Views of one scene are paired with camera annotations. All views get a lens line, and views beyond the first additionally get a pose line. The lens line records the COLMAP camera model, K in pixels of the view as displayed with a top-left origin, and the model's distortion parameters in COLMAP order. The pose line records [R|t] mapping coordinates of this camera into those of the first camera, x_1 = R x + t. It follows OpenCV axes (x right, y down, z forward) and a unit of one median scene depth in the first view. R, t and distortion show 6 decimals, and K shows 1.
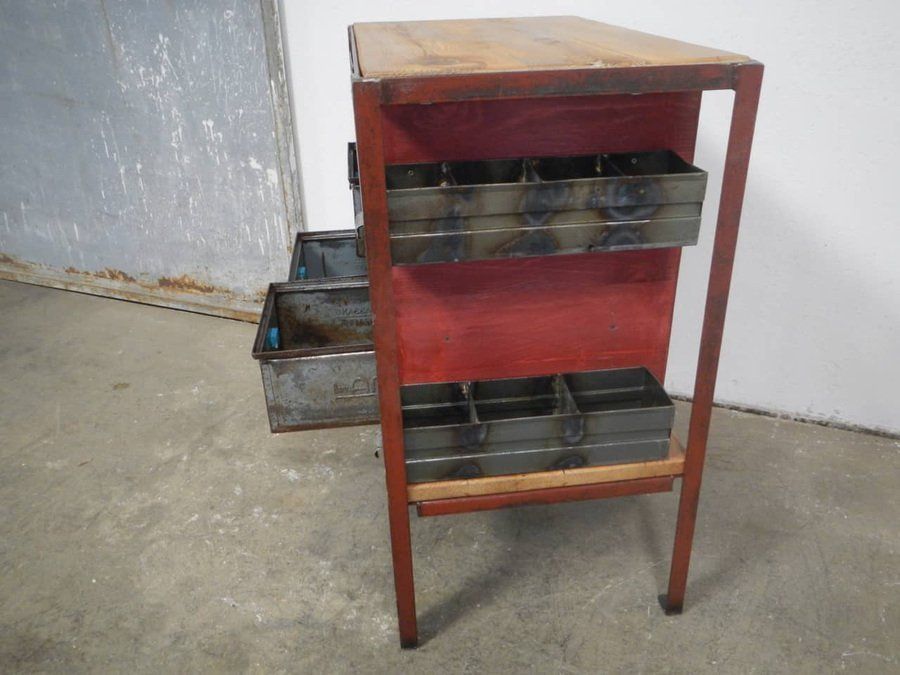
lens RADIAL K [[744.5, 0, 450.0], [0, 744.5, 337.5], [0, 0, 1]] dist [0.007407, -0.006178]
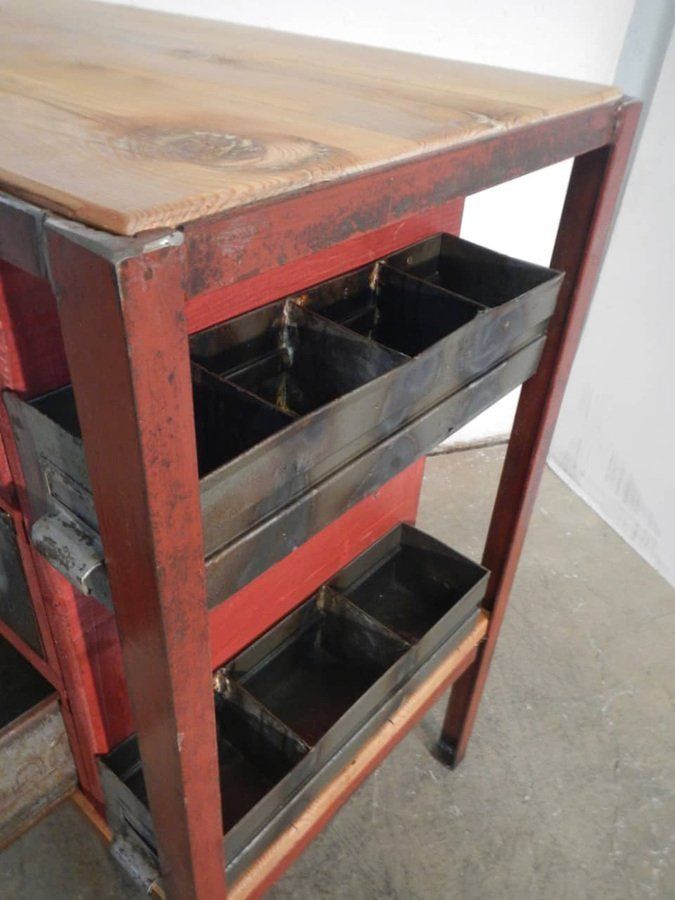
lens RADIAL K [[743.2, 0, 337.5], [0, 743.2, 450.0], [0, 0, 1]] dist [-0.007545, -0.007595]
pose [[0.741177, -0.336081, 0.581125, -0.178969], [0.236432, 0.940878, 0.242588, -0.212151], [-0.628297, -0.042404, 0.776817, 0.458522]]
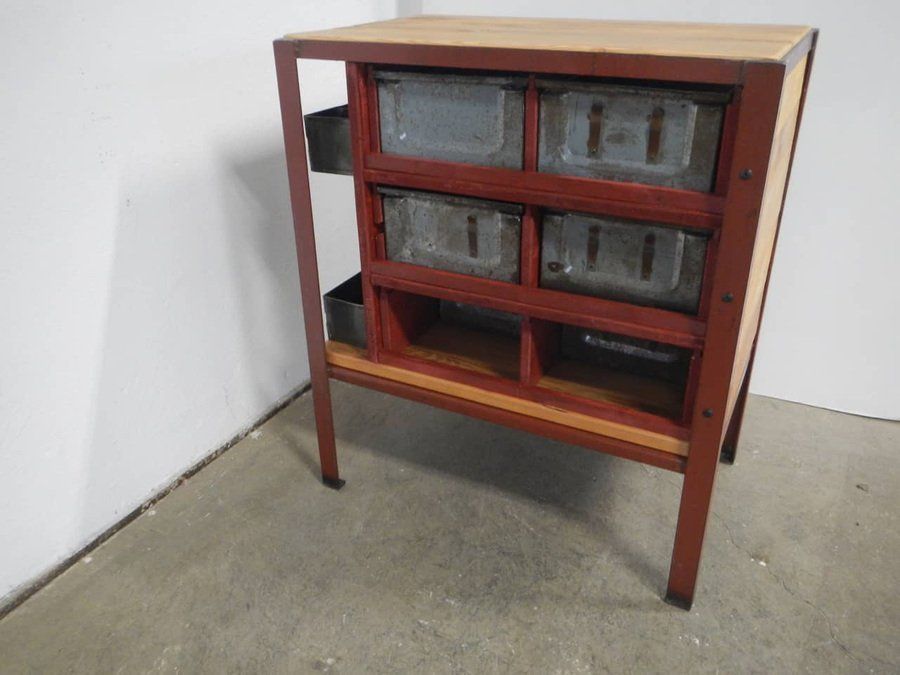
lens RADIAL K [[744.5, 0, 450.0], [0, 744.5, 337.5], [0, 0, 1]] dist [0.007407, -0.006178]
pose [[0.101757, -0.432049, 0.896091, -0.750144], [0.464110, 0.817350, 0.341381, -0.347019], [-0.879913, 0.381147, 0.283689, 0.721793]]
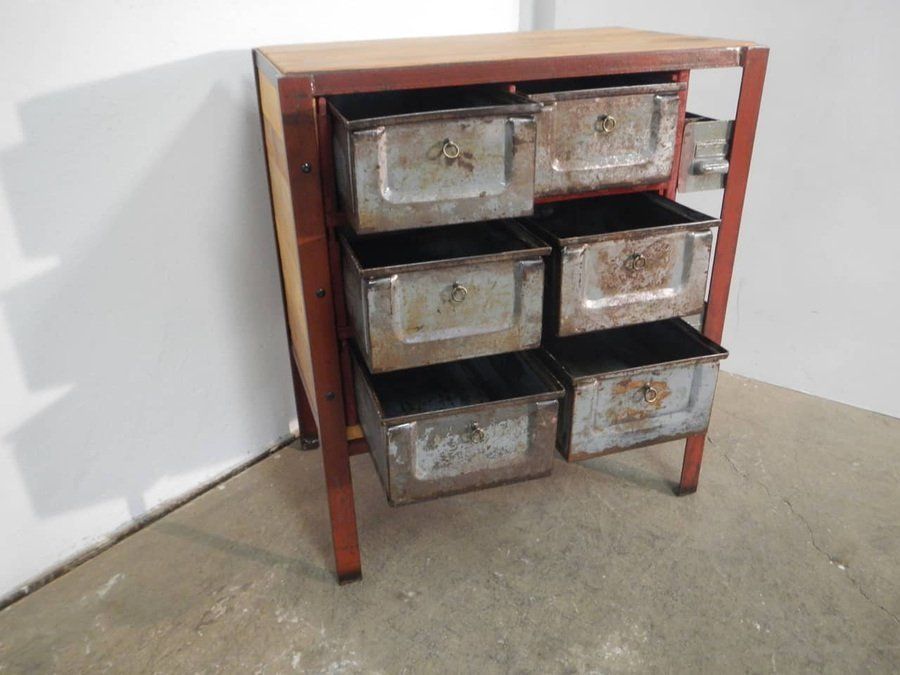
lens RADIAL K [[744.5, 0, 450.0], [0, 744.5, 337.5], [0, 0, 1]] dist [0.007407, -0.006178]
pose [[0.300092, -0.402564, 0.864804, -0.855629], [0.453432, 0.857817, 0.241968, -0.305246], [-0.839252, 0.319518, 0.439960, 0.645289]]
